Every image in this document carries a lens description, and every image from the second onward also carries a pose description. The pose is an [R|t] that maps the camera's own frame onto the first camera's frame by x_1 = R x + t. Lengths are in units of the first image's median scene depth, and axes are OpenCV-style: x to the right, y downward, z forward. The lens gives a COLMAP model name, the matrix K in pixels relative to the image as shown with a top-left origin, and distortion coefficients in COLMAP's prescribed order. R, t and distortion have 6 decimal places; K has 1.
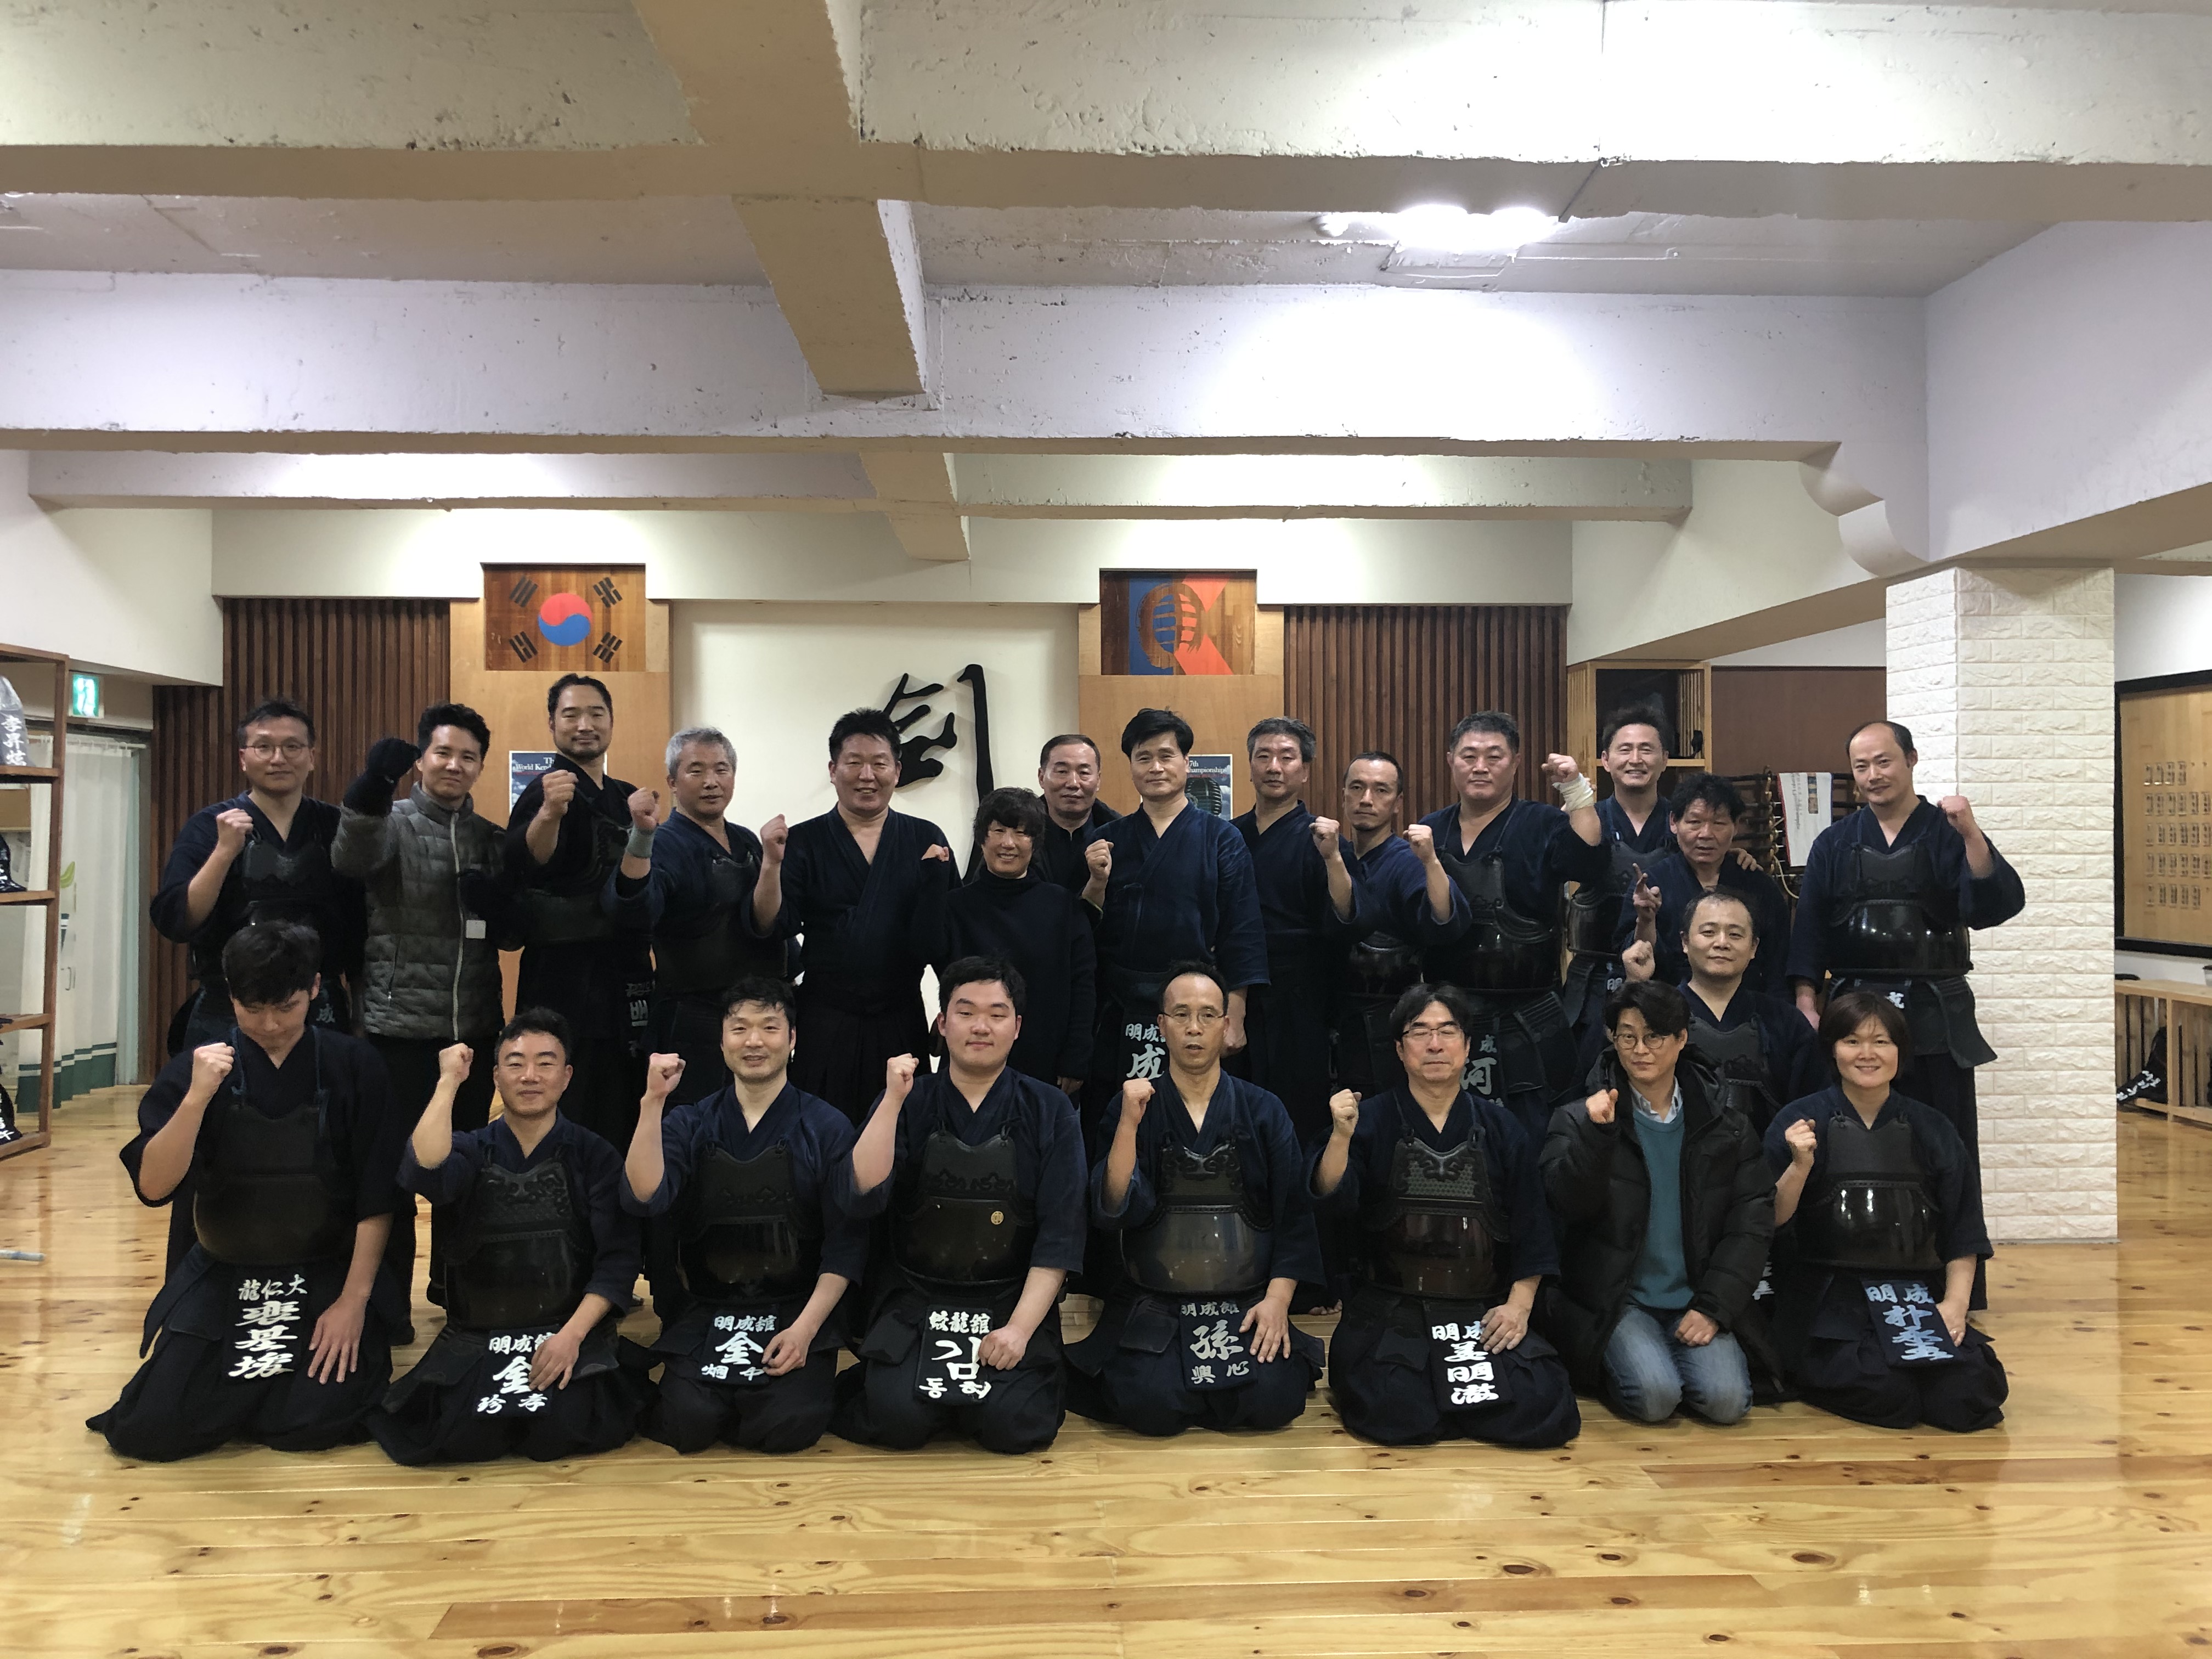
lens RADIAL K [[1786.9, 0, 1104.3], [0, 1786.9, 834.5], [0, 0, 1]] dist [0.011047, -0.042727]
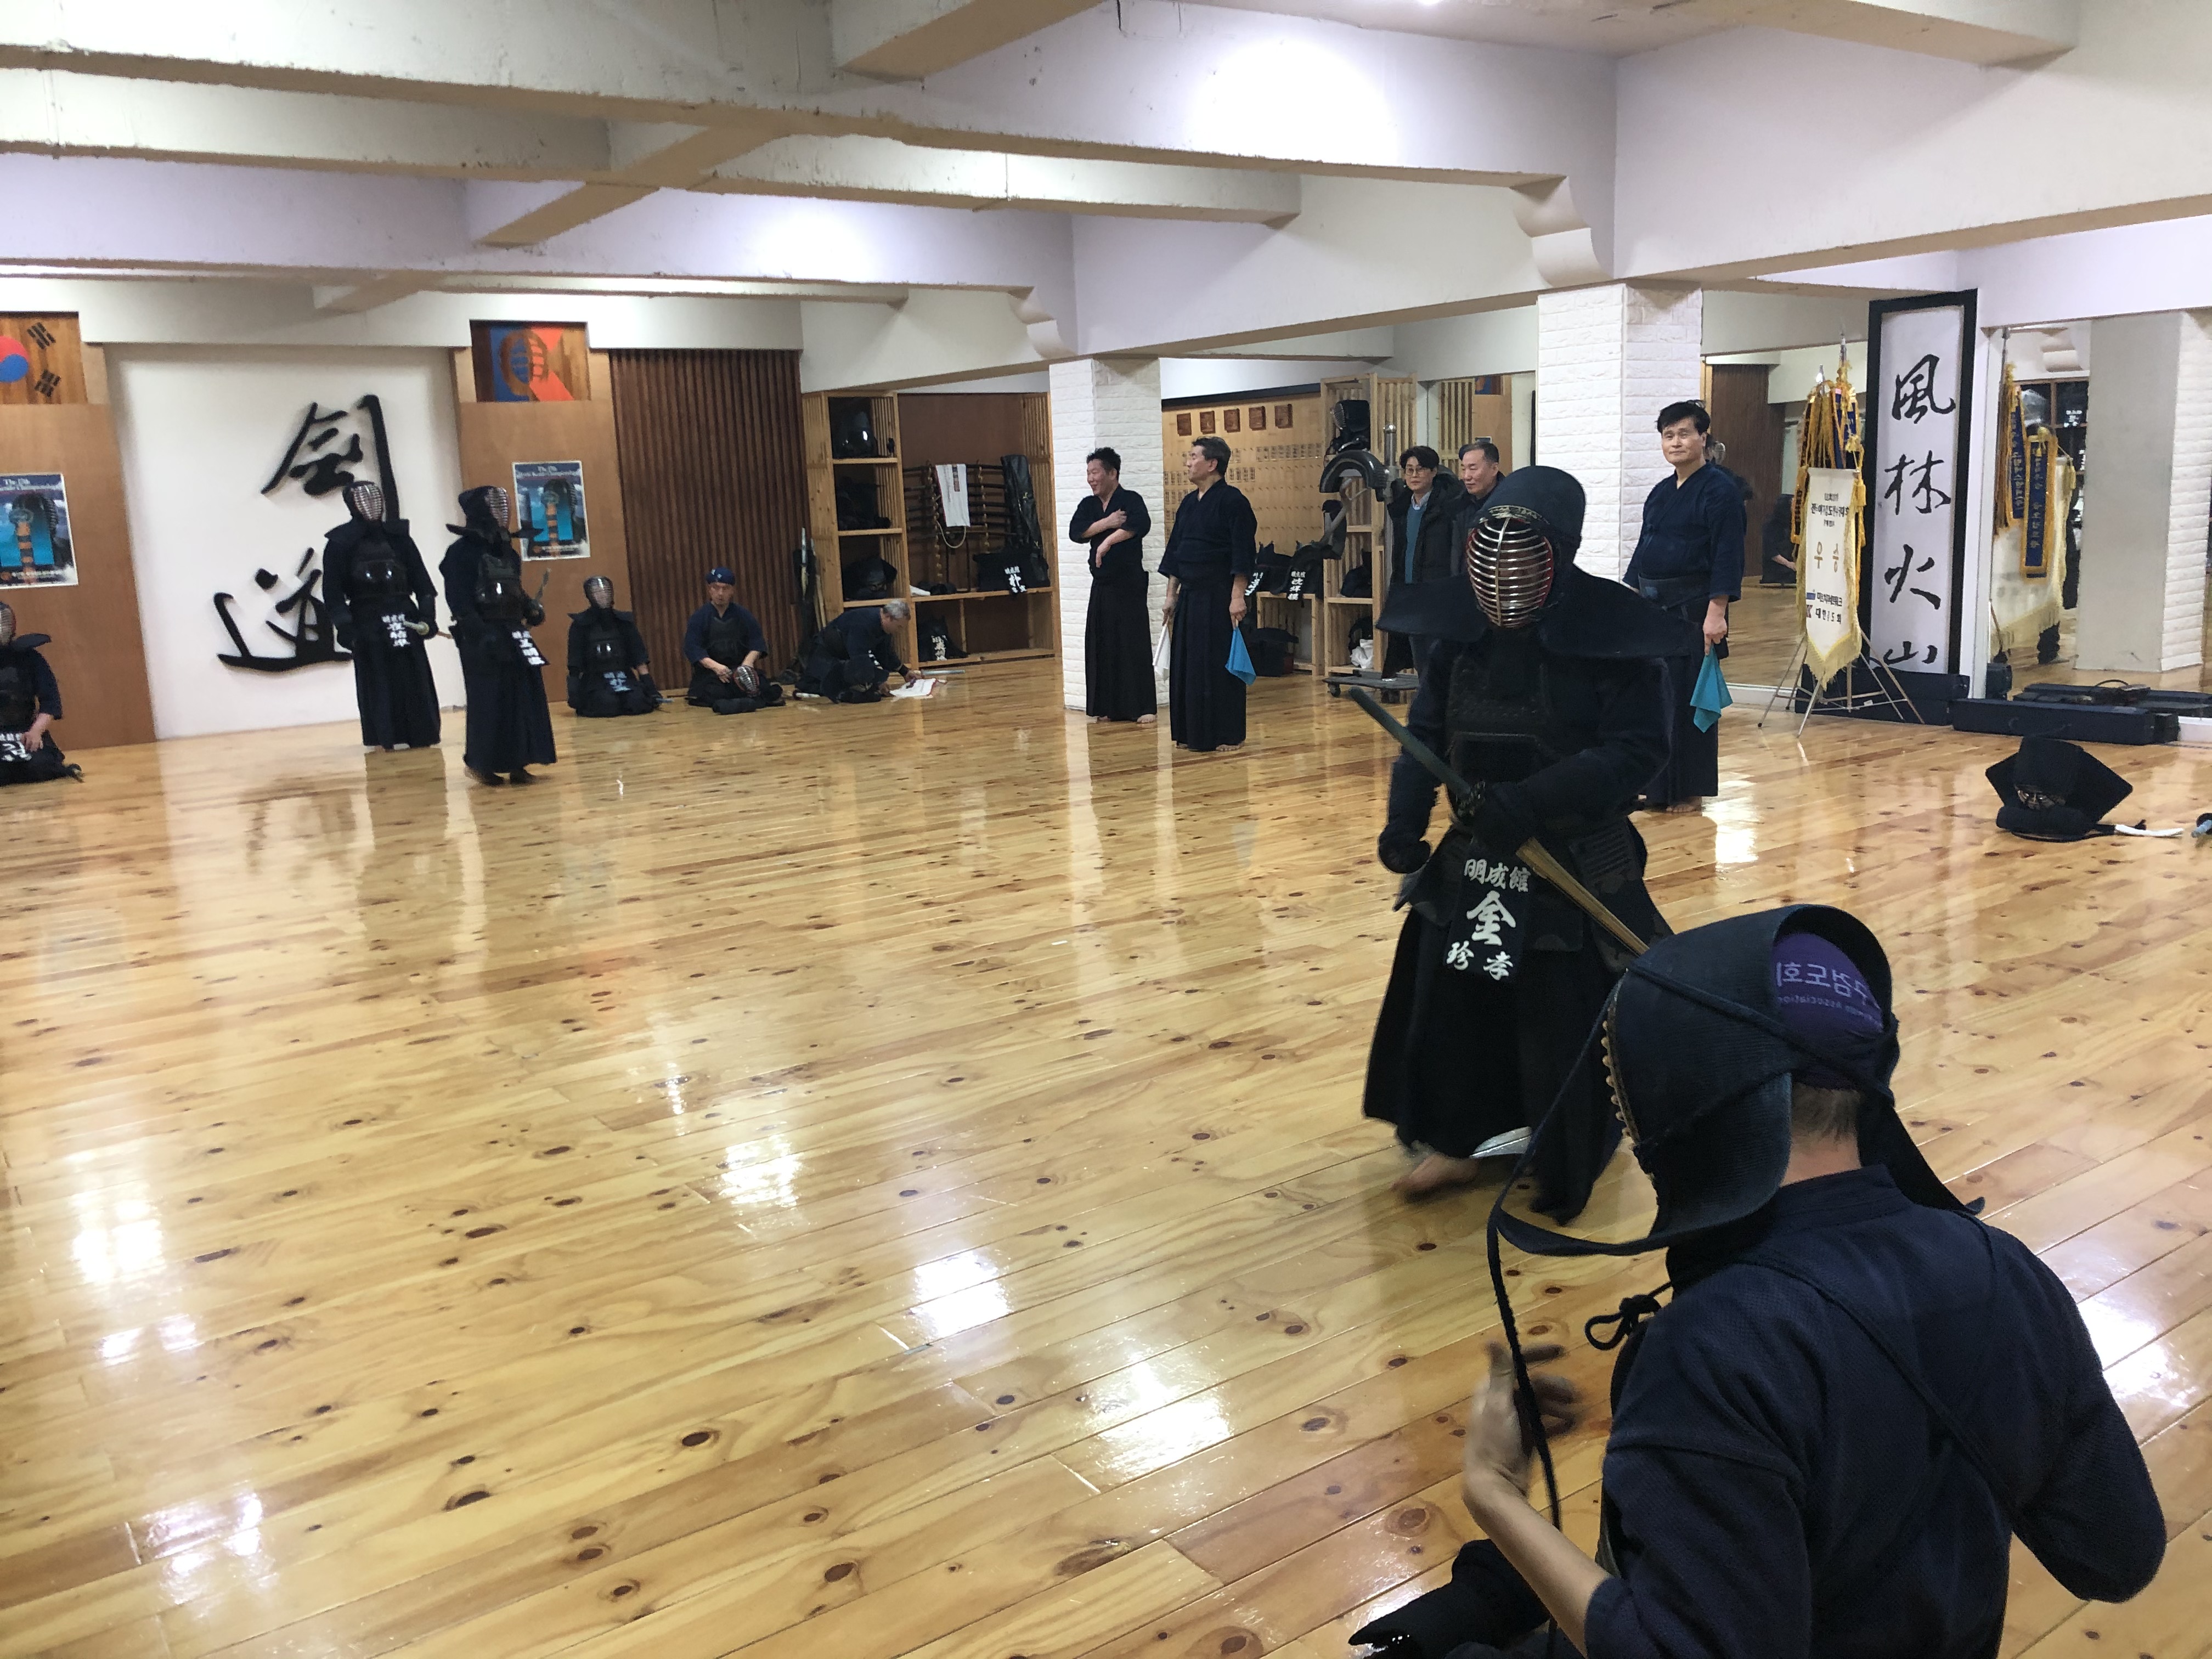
lens RADIAL K [[1786.9, 0, 1113.3], [0, 1786.9, 833.3], [0, 0, 1]] dist [0.011047, -0.042727]
pose [[0.840240, -0.134098, 0.525371, -0.340263], [0.037541, 0.980997, 0.190354, -0.011060], [-0.540914, -0.140220, 0.829307, -0.388417]]
